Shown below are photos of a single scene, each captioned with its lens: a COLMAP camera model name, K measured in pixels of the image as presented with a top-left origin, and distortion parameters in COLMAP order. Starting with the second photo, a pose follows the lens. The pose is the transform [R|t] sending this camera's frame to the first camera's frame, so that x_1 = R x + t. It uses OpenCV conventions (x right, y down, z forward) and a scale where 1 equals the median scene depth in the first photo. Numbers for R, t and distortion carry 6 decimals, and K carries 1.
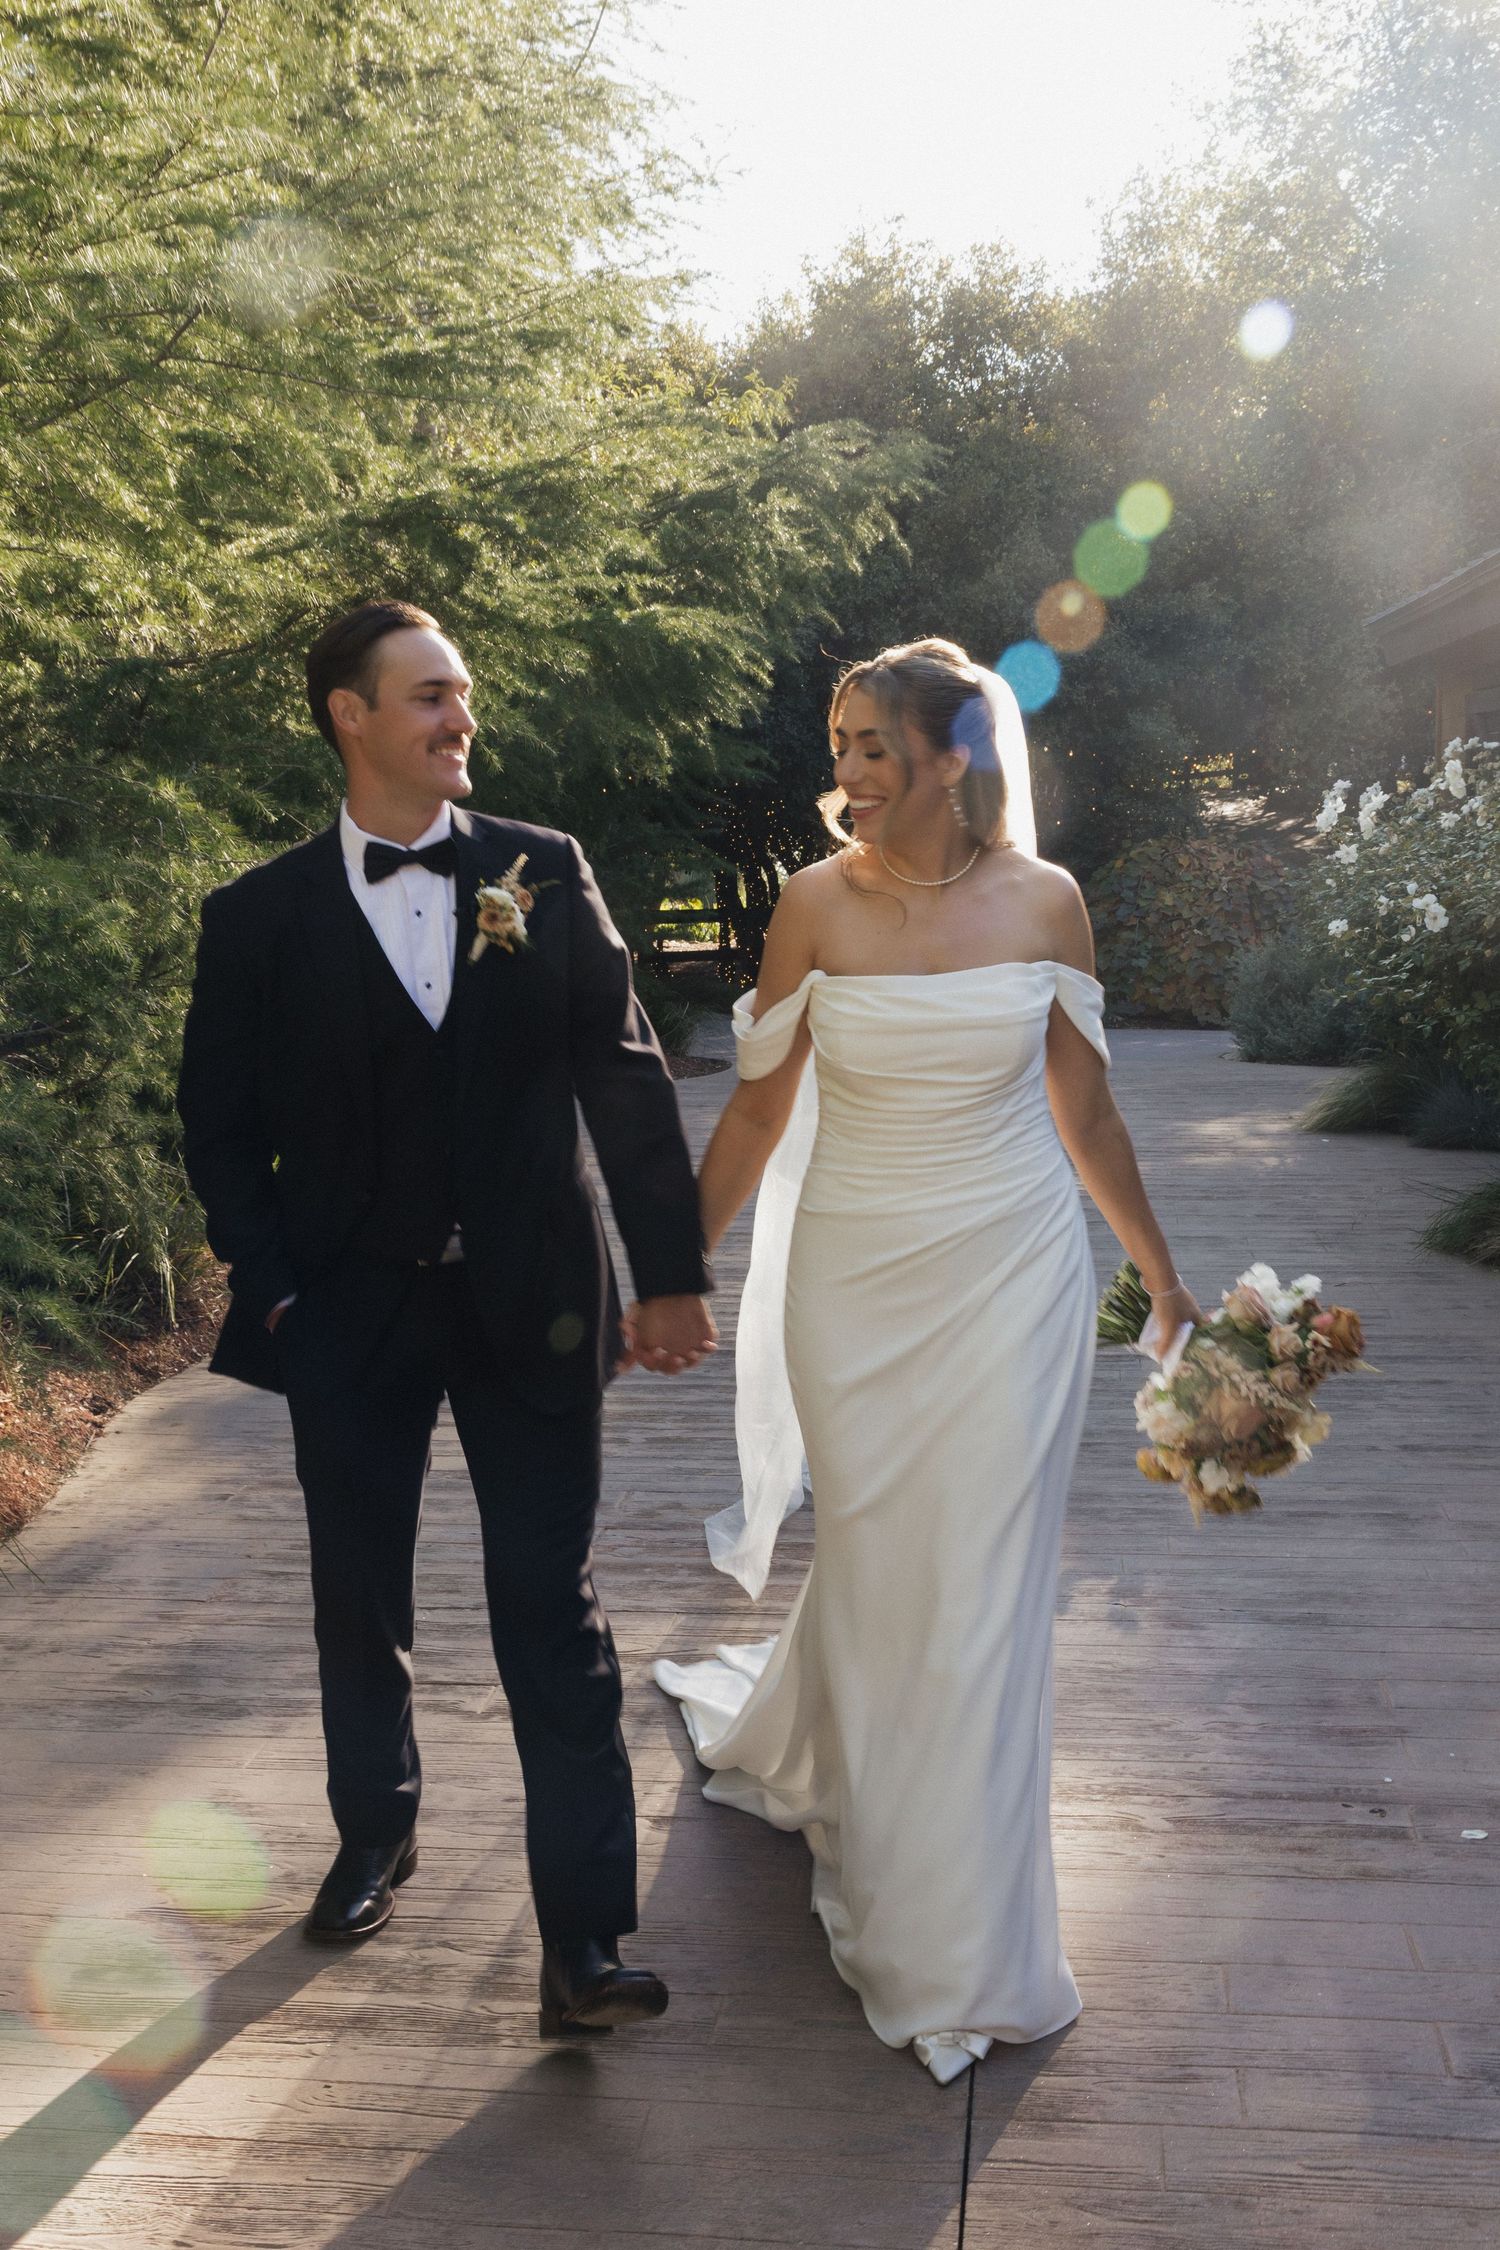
lens RADIAL K [[2393.8, 0, 748.8], [0, 2393.8, 1074.0], [0, 0, 1]] dist [0.001226, -0.002484]
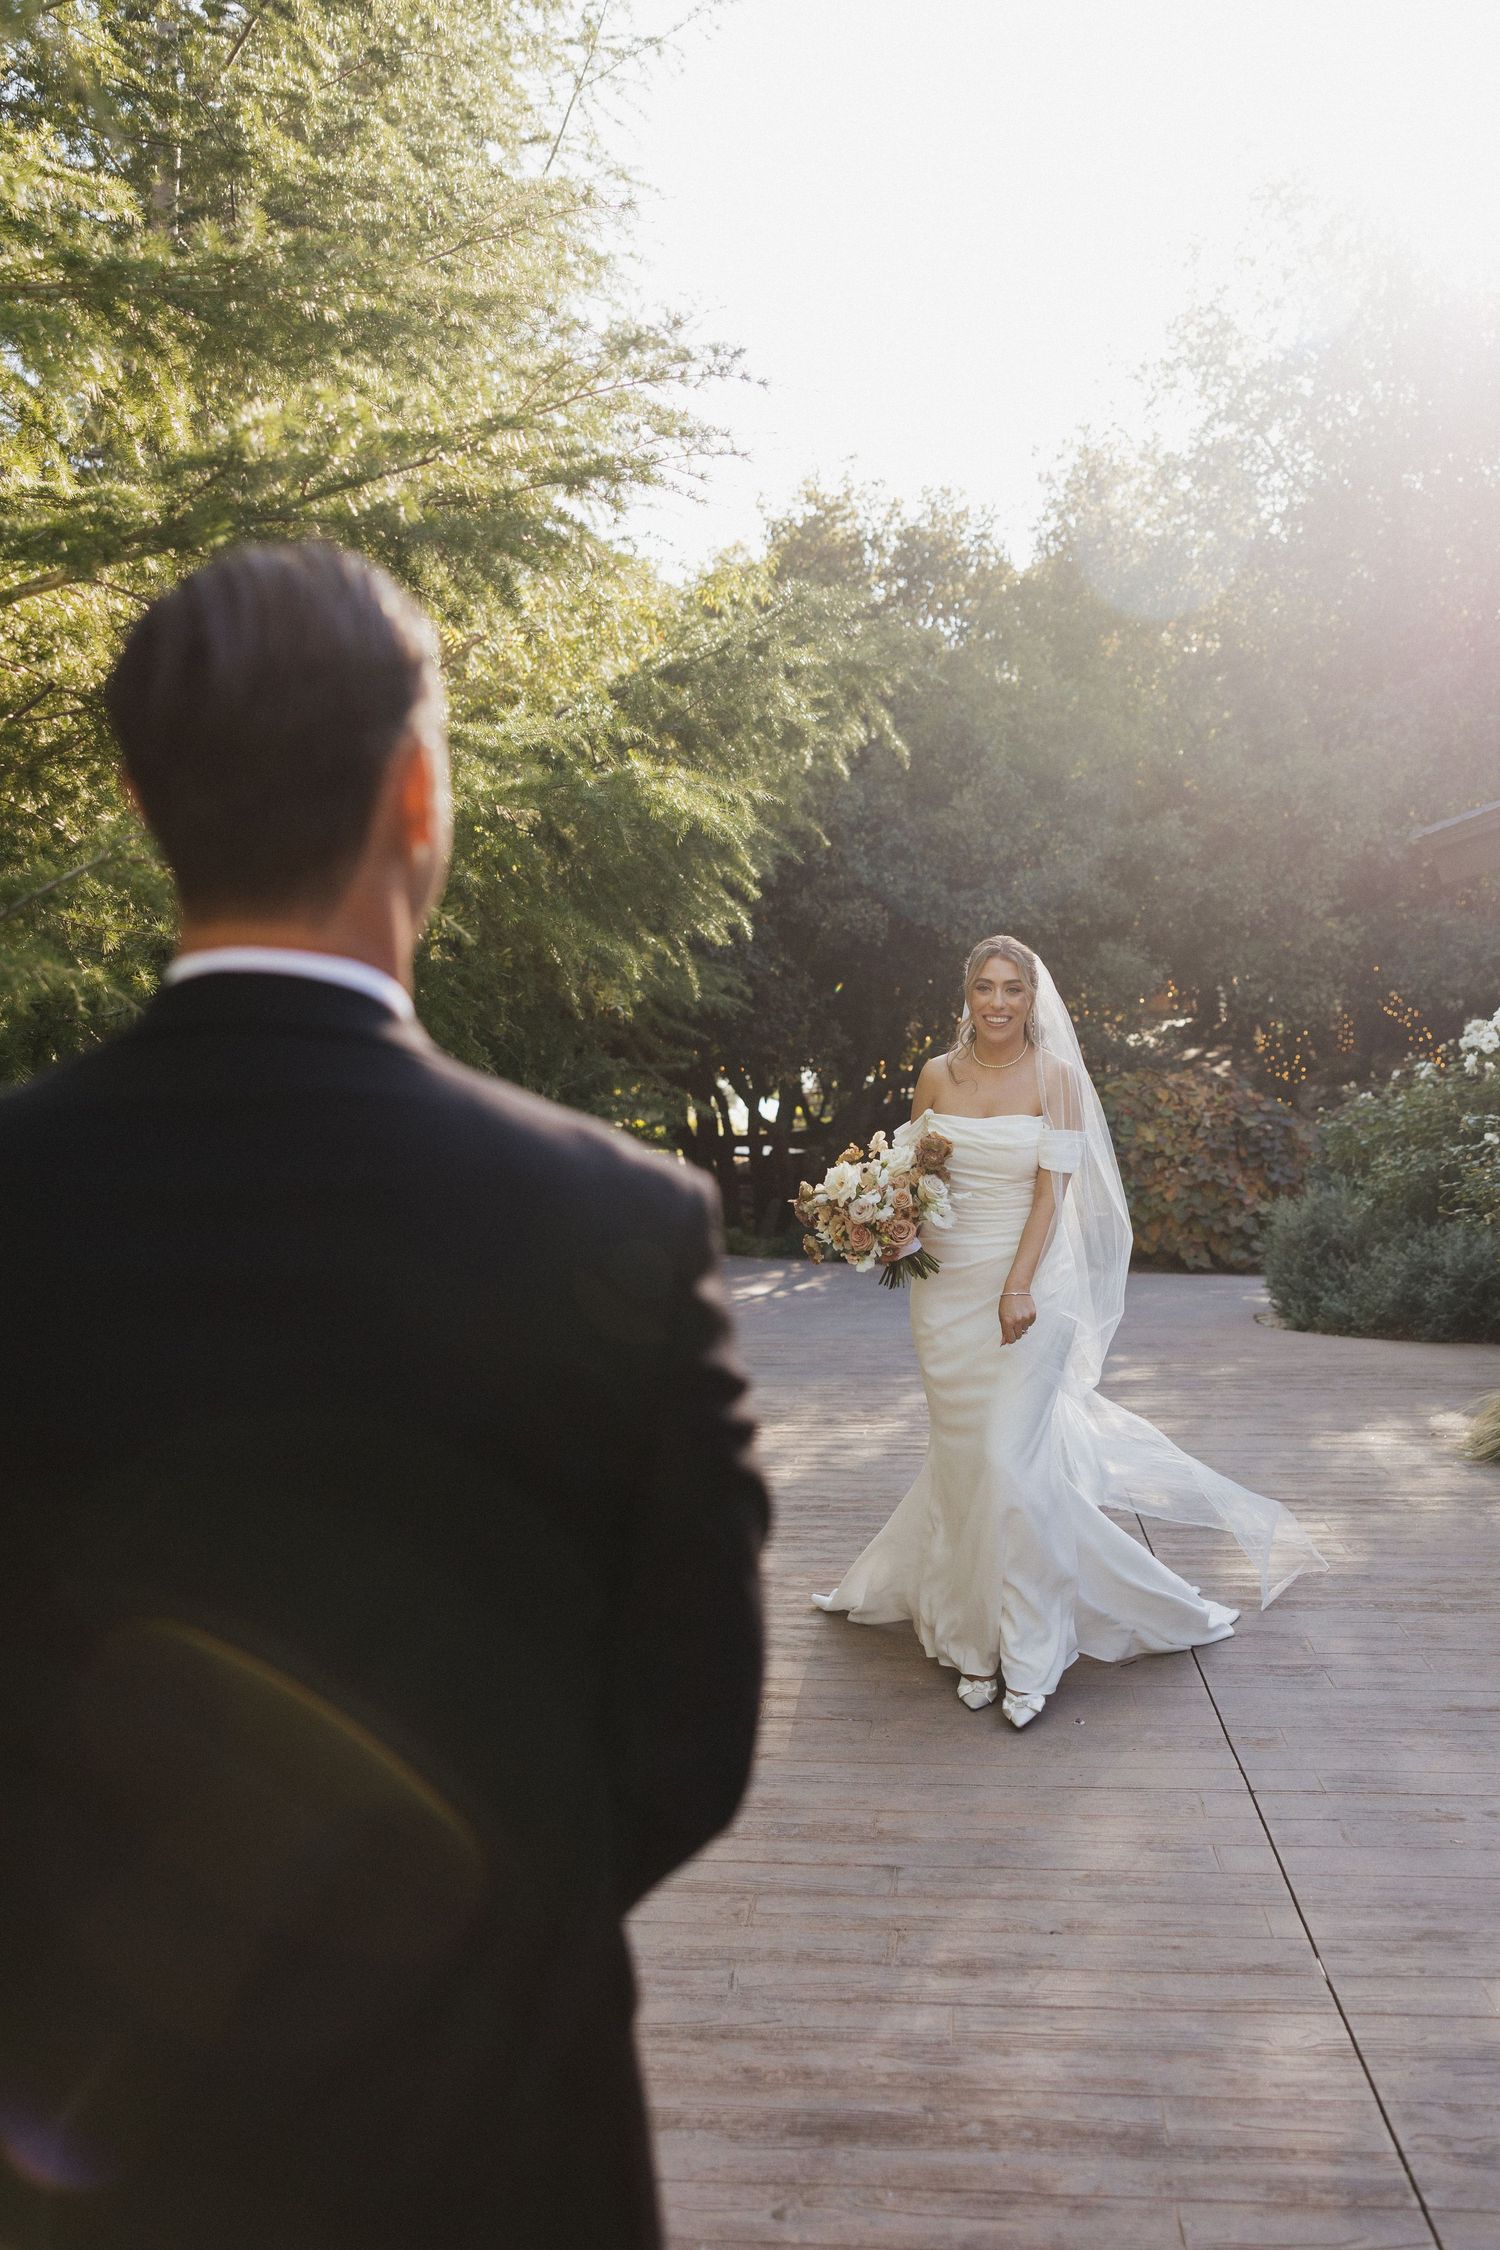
lens RADIAL K [[2077.9, 0, 750.0], [0, 2077.9, 1125.0], [0, 0, 1]] dist [0.004684, 0.001092]
pose [[0.999442, -0.000999, 0.033385, -0.011424], [0.003319, 0.997577, -0.069498, -0.019834], [-0.033234, 0.069570, 0.997023, 0.176038]]
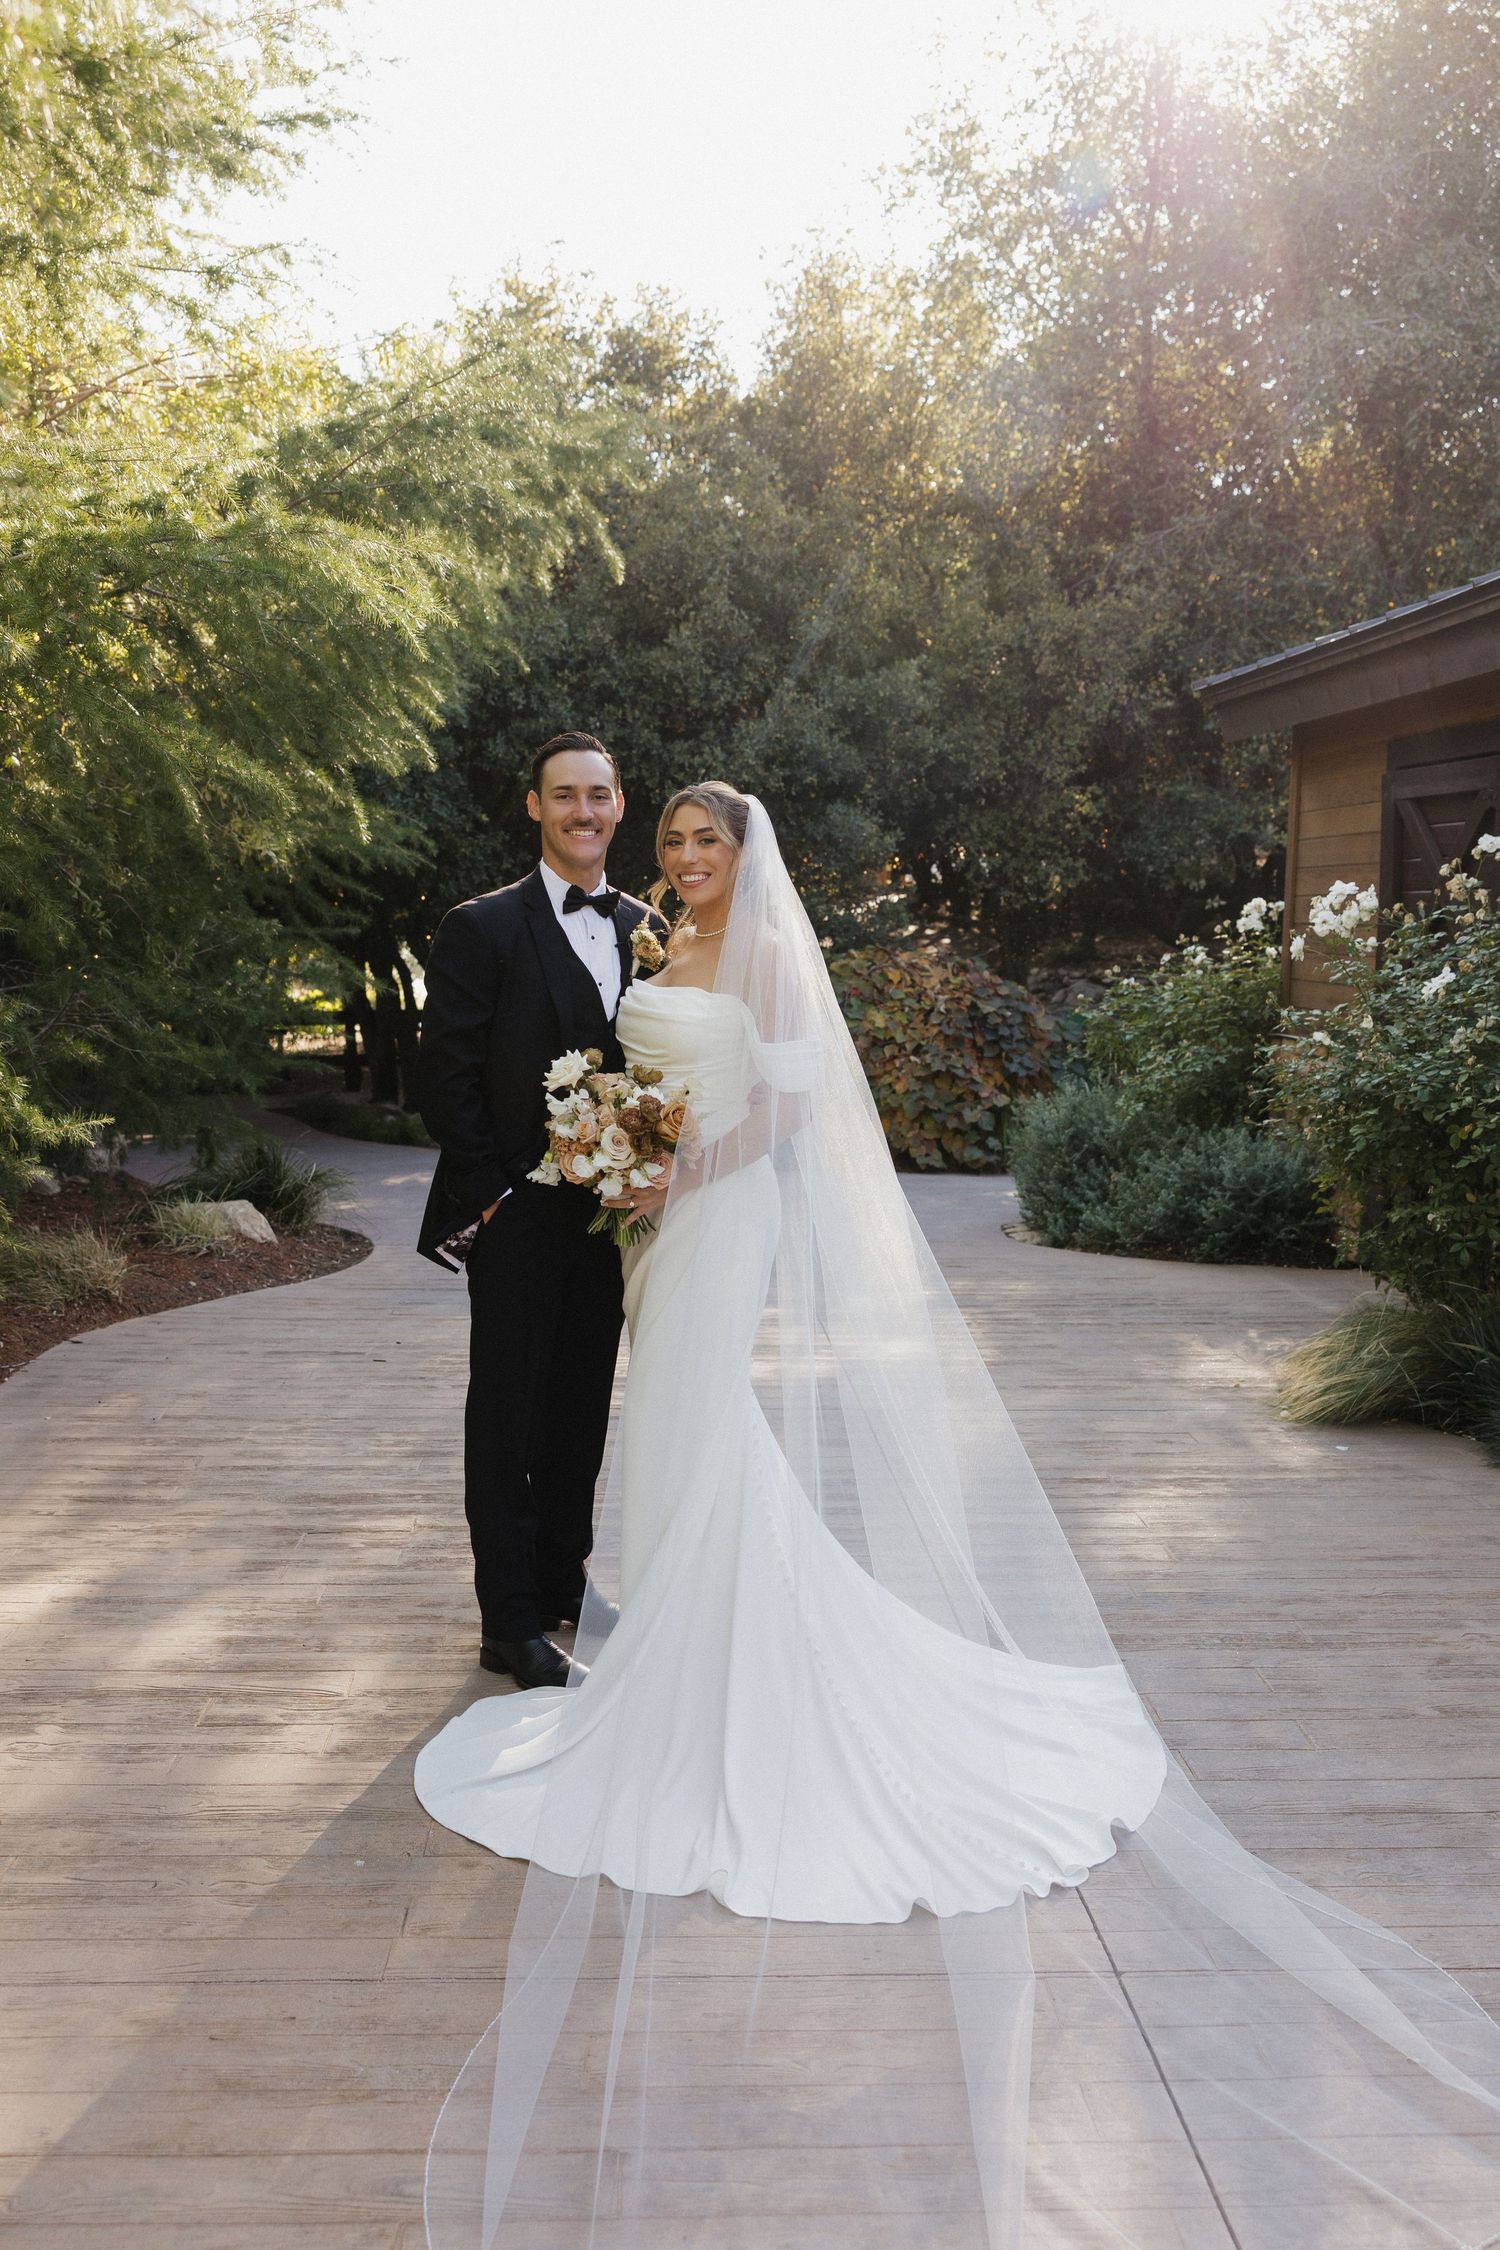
lens RADIAL K [[2159.6, 0, 750.0], [0, 2159.6, 1125.0], [0, 0, 1]] dist [0.009794, 0.015102]
pose [[0.984323, 0.007248, 0.176225, -0.007674], [-0.005323, 0.999921, -0.011395, -0.025614], [-0.176294, 0.010278, 0.984284, 0.237213]]
